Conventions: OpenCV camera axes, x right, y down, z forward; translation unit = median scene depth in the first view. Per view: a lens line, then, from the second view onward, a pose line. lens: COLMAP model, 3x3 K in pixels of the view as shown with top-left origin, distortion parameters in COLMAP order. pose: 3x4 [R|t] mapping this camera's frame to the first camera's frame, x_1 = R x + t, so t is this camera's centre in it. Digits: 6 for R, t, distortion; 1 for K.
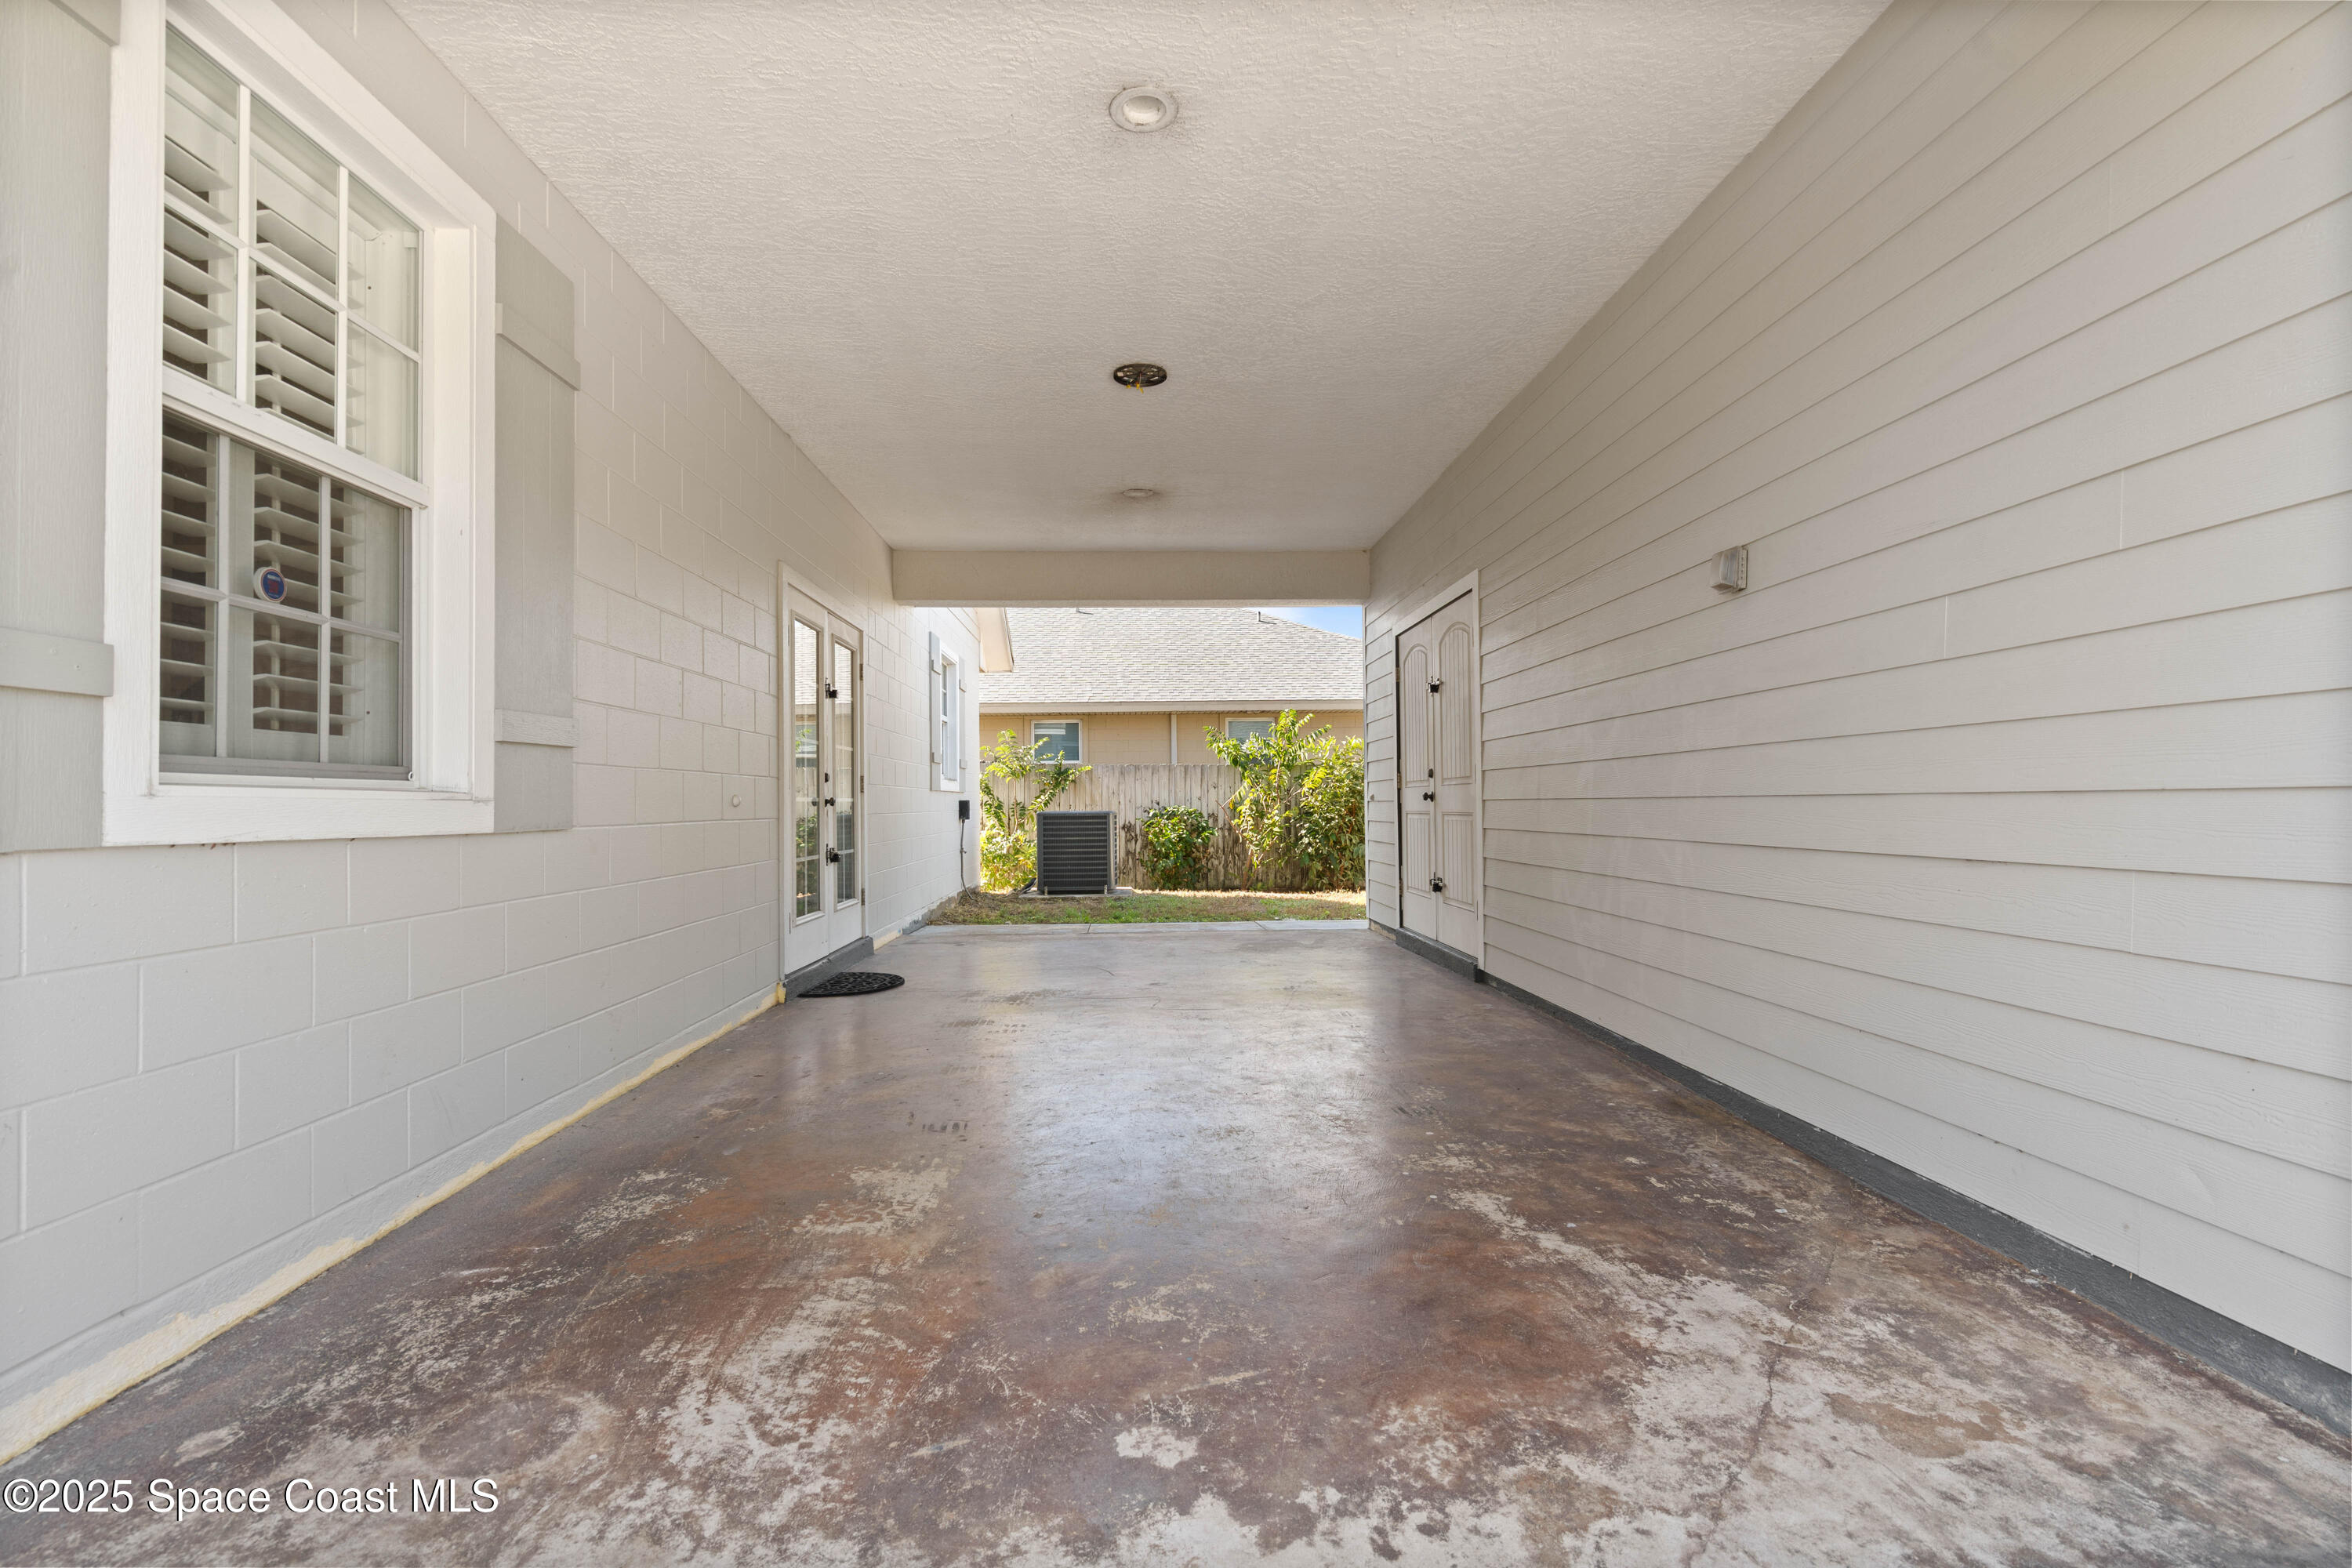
lens RADIAL K [[1069.1, 0, 1160.2], [0, 1069.1, 776.9], [0, 0, 1]] dist [-0.003002, -0.000186]
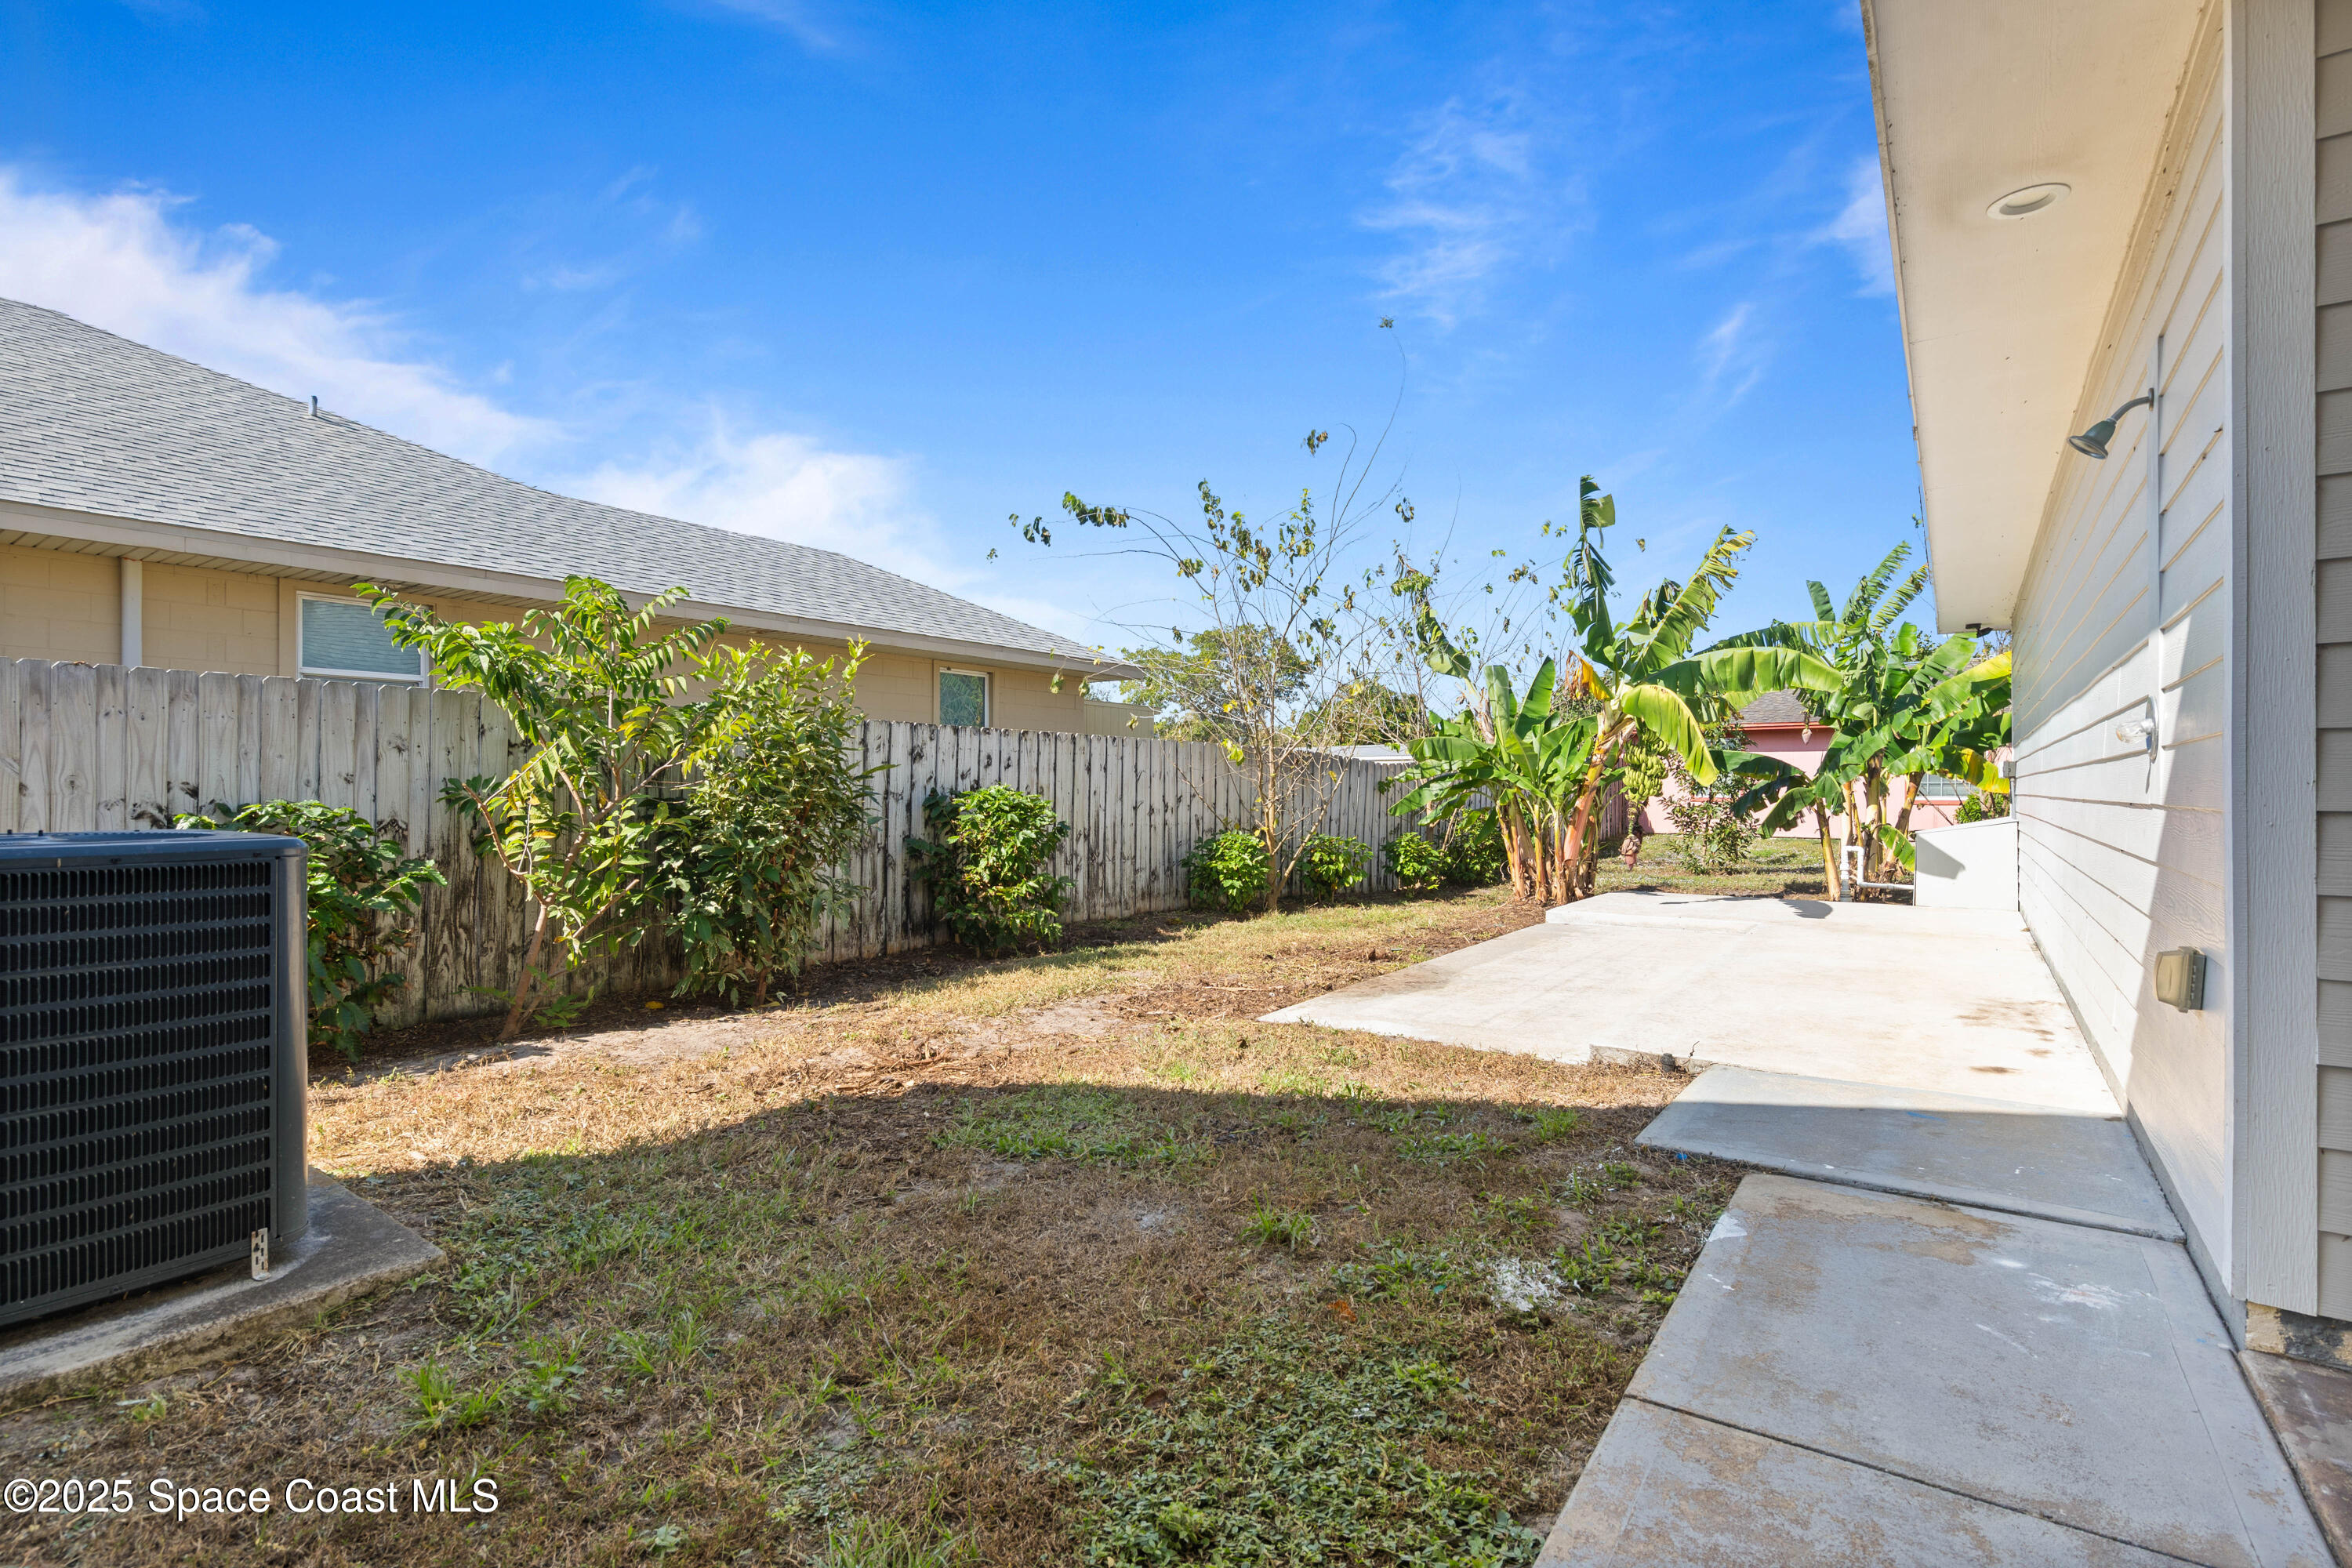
lens RADIAL K [[1099.3, 0, 1171.1], [0, 1099.3, 768.4], [0, 0, 1]] dist [-0.001010, 0.000552]
pose [[0.609917, 0.024475, 0.792088, -0.085068], [-0.028115, 0.999562, -0.009237, 0.012132], [-0.791967, -0.016636, 0.610337, 0.564170]]
